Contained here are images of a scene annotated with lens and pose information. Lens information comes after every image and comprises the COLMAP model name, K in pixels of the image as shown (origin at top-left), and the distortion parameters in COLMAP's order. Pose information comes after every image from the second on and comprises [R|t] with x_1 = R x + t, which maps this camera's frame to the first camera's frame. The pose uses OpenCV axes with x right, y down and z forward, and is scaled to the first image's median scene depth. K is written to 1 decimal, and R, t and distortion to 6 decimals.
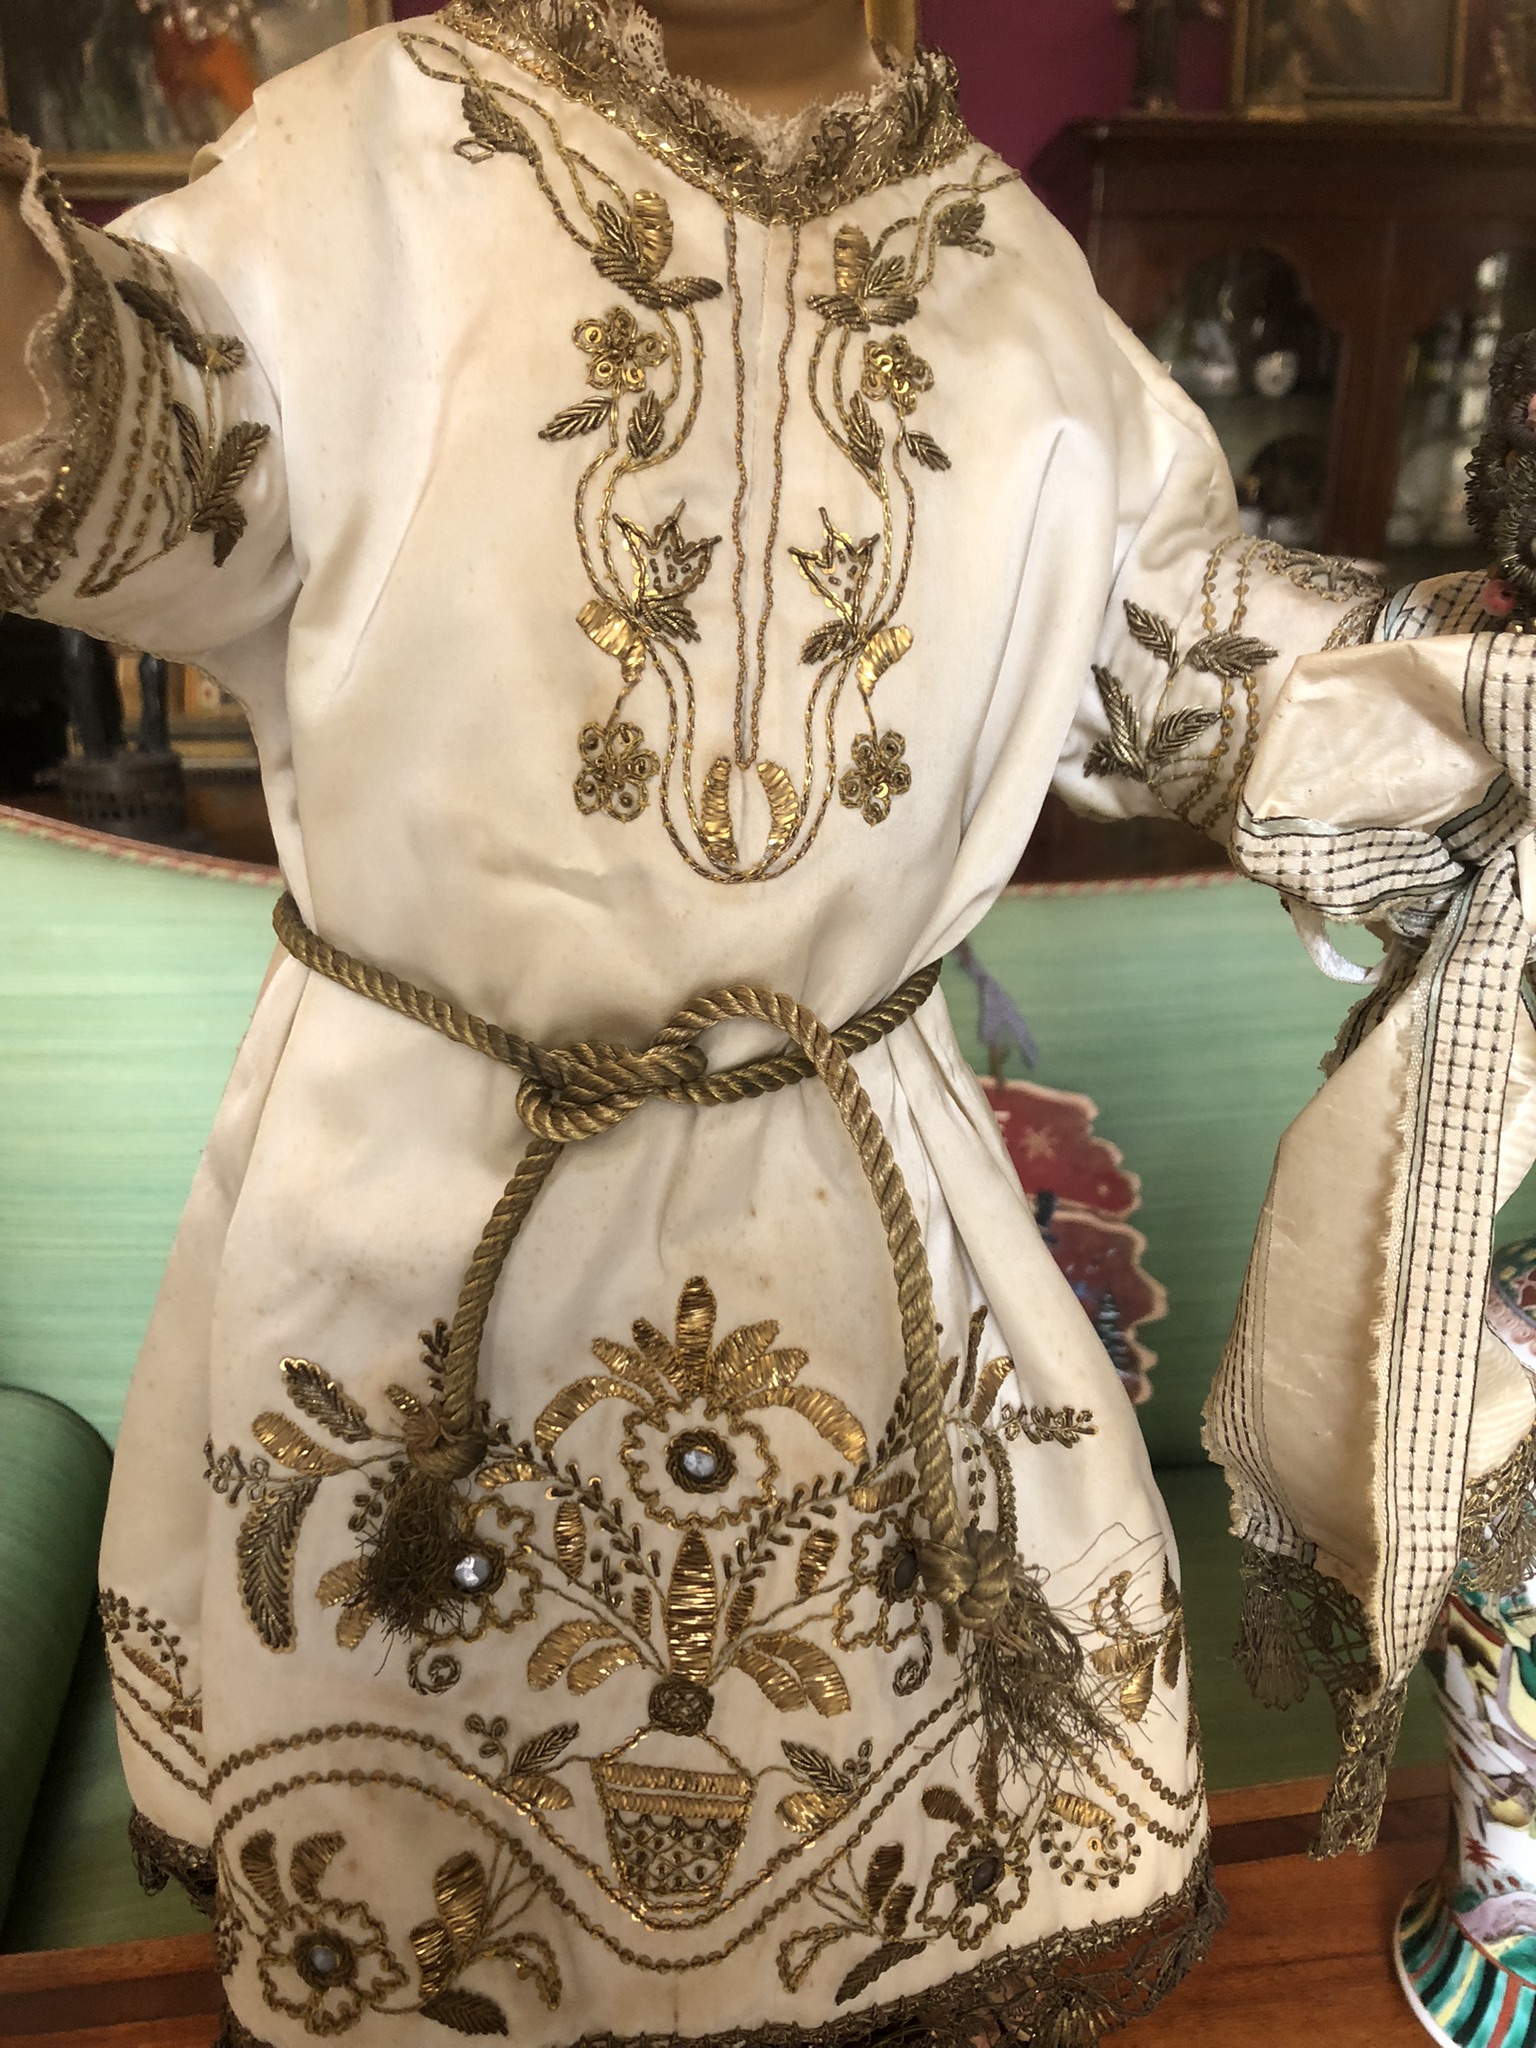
lens RADIAL K [[1683.2, 0, 751.4], [0, 1683.2, 1023.1], [0, 0, 1]] dist [0.006397, -0.010968]
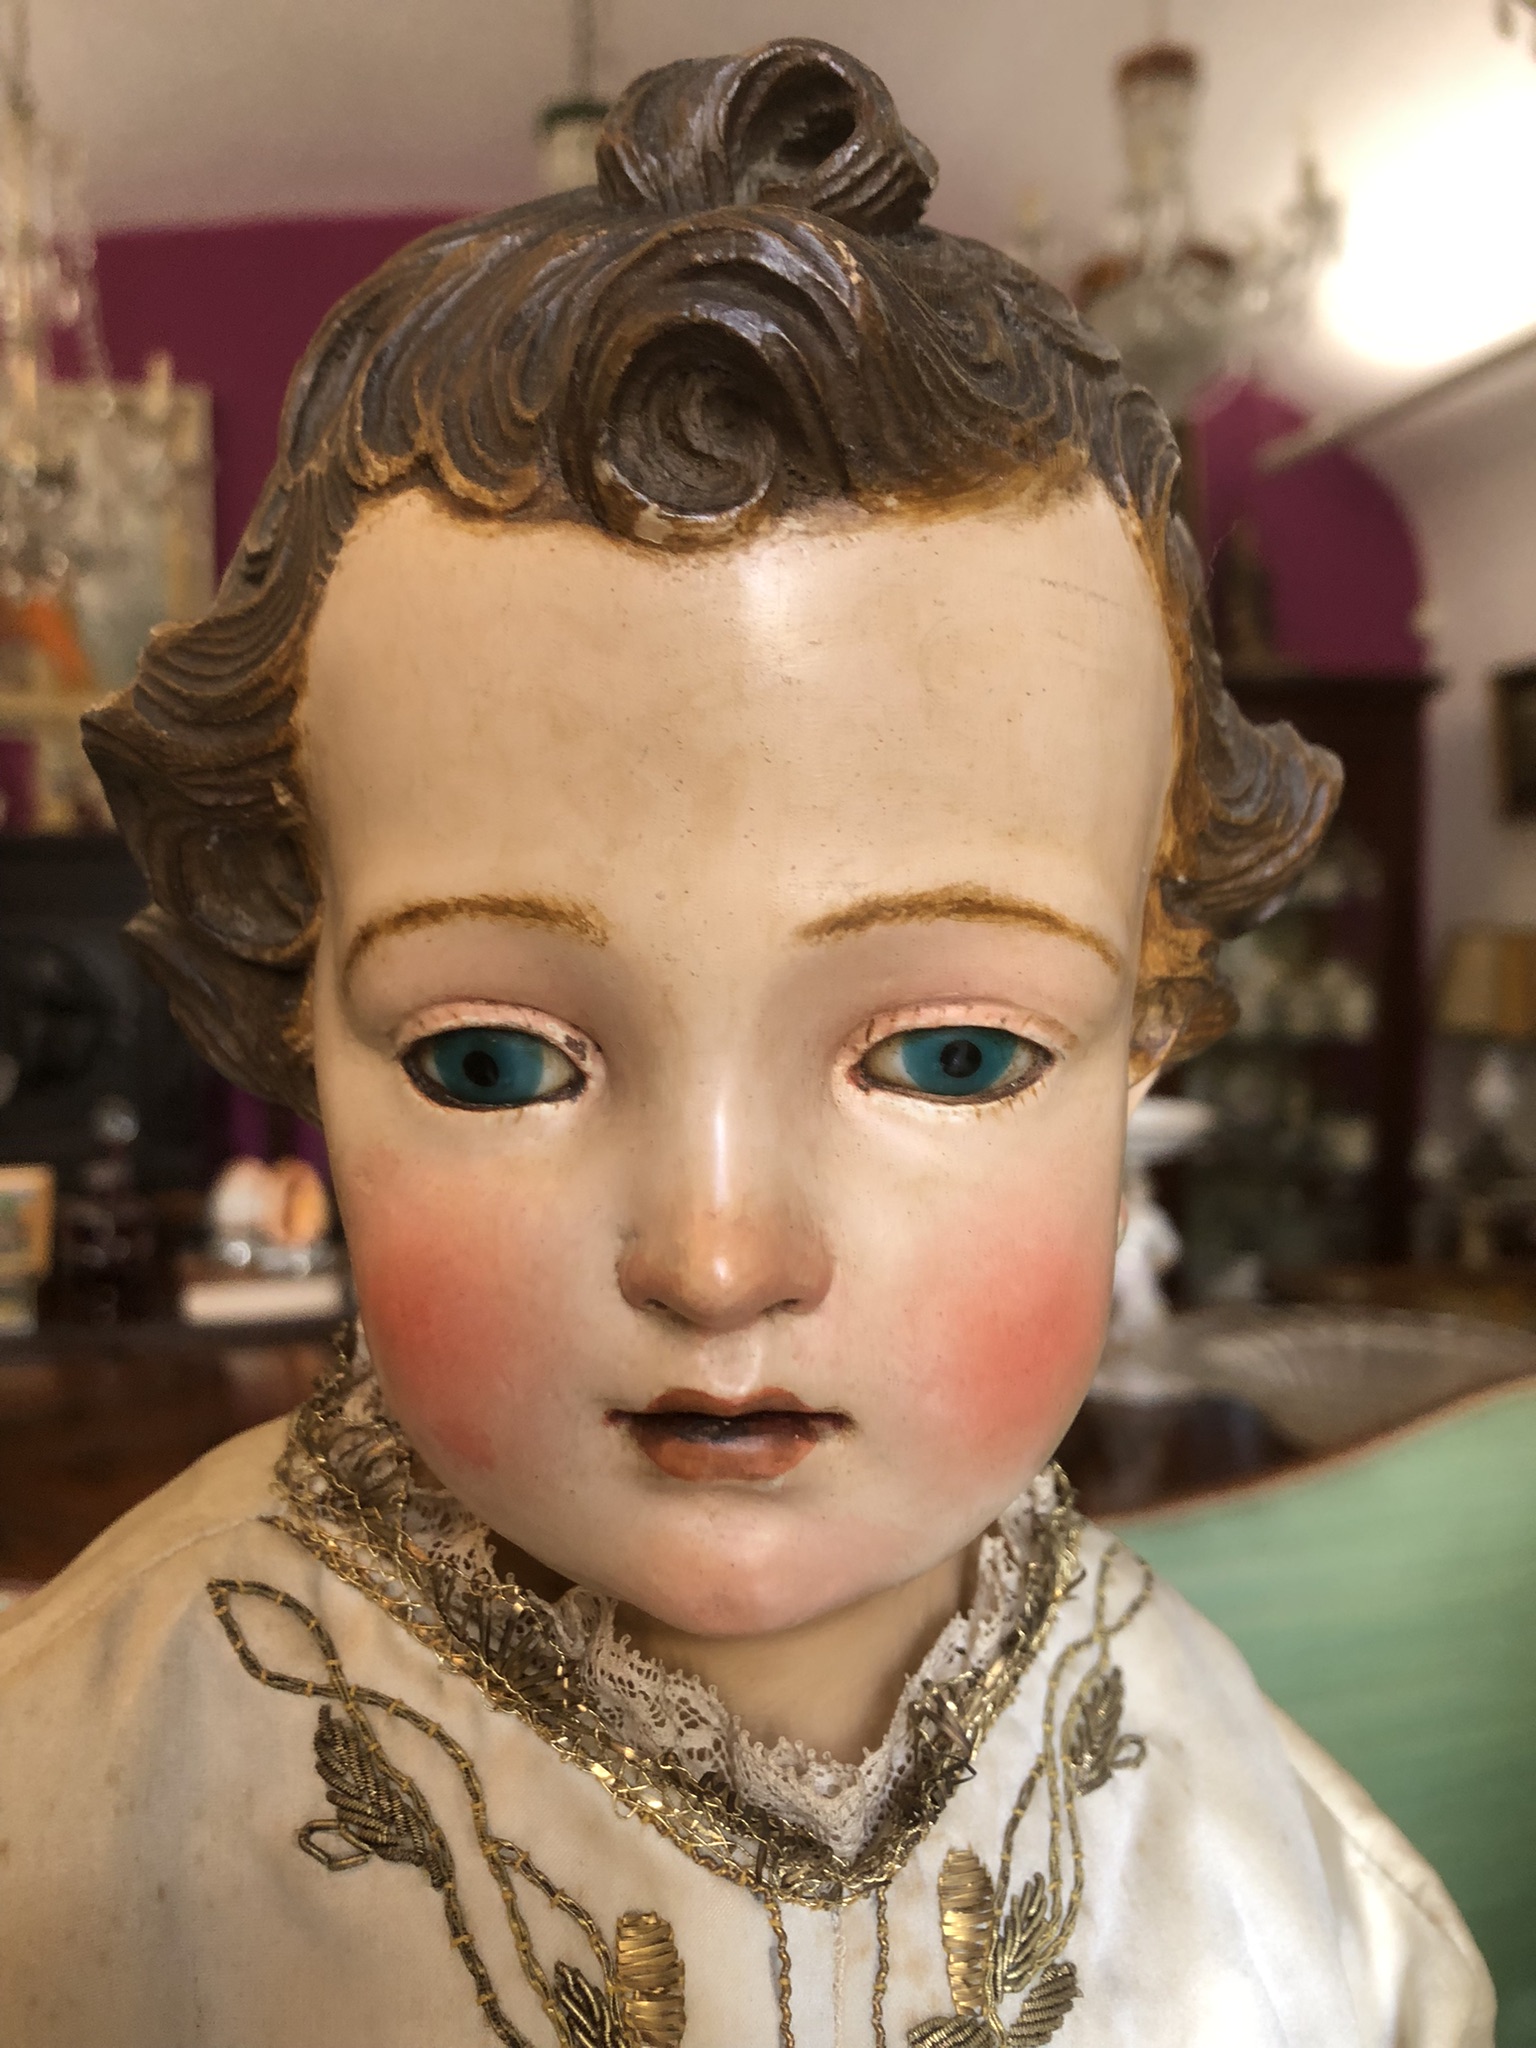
lens RADIAL K [[1742.1, 0, 735.5], [0, 1742.1, 1015.1], [0, 0, 1]] dist [-0.009642, -0.005429]
pose [[0.994161, -0.017834, 0.106426, -0.073623], [0.044985, 0.964957, -0.258524, -0.541281], [-0.098086, 0.261802, 0.960124, 0.293732]]
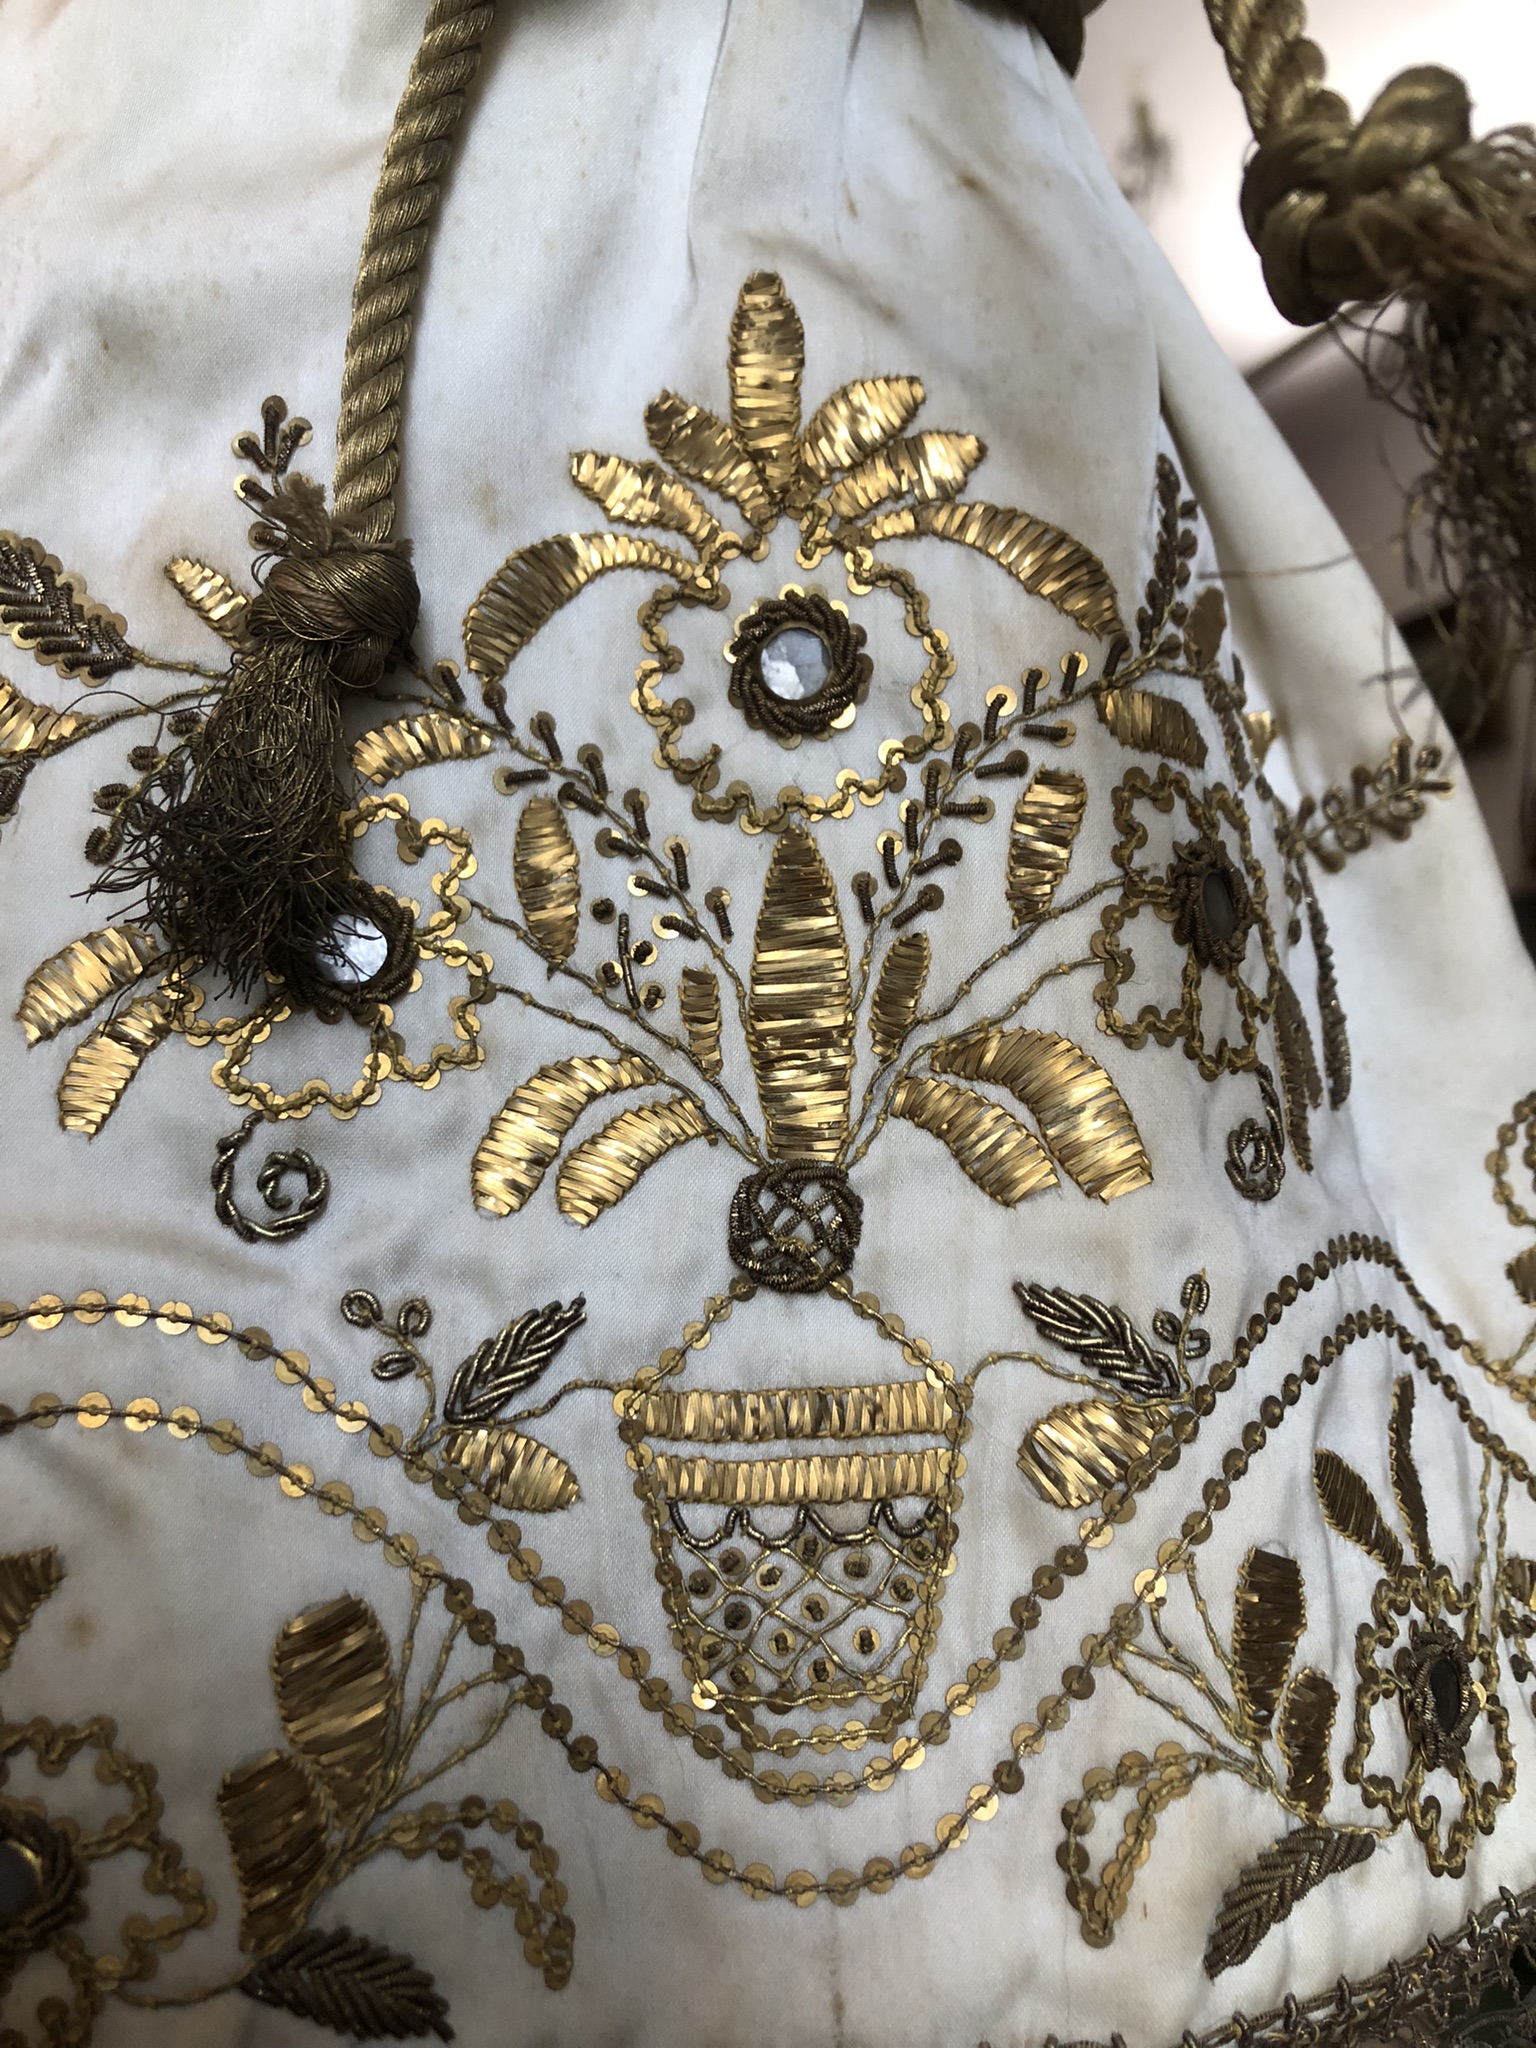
lens RADIAL K [[1703.6, 0, 768.0], [0, 1703.6, 1024.0], [0, 0, 1]] dist [0.006974, -0.006510]
pose [[0.996803, -0.077233, 0.020487, -0.056936], [0.079768, 0.946901, -0.311474, 0.518366], [0.004657, 0.312112, 0.950034, 0.543805]]
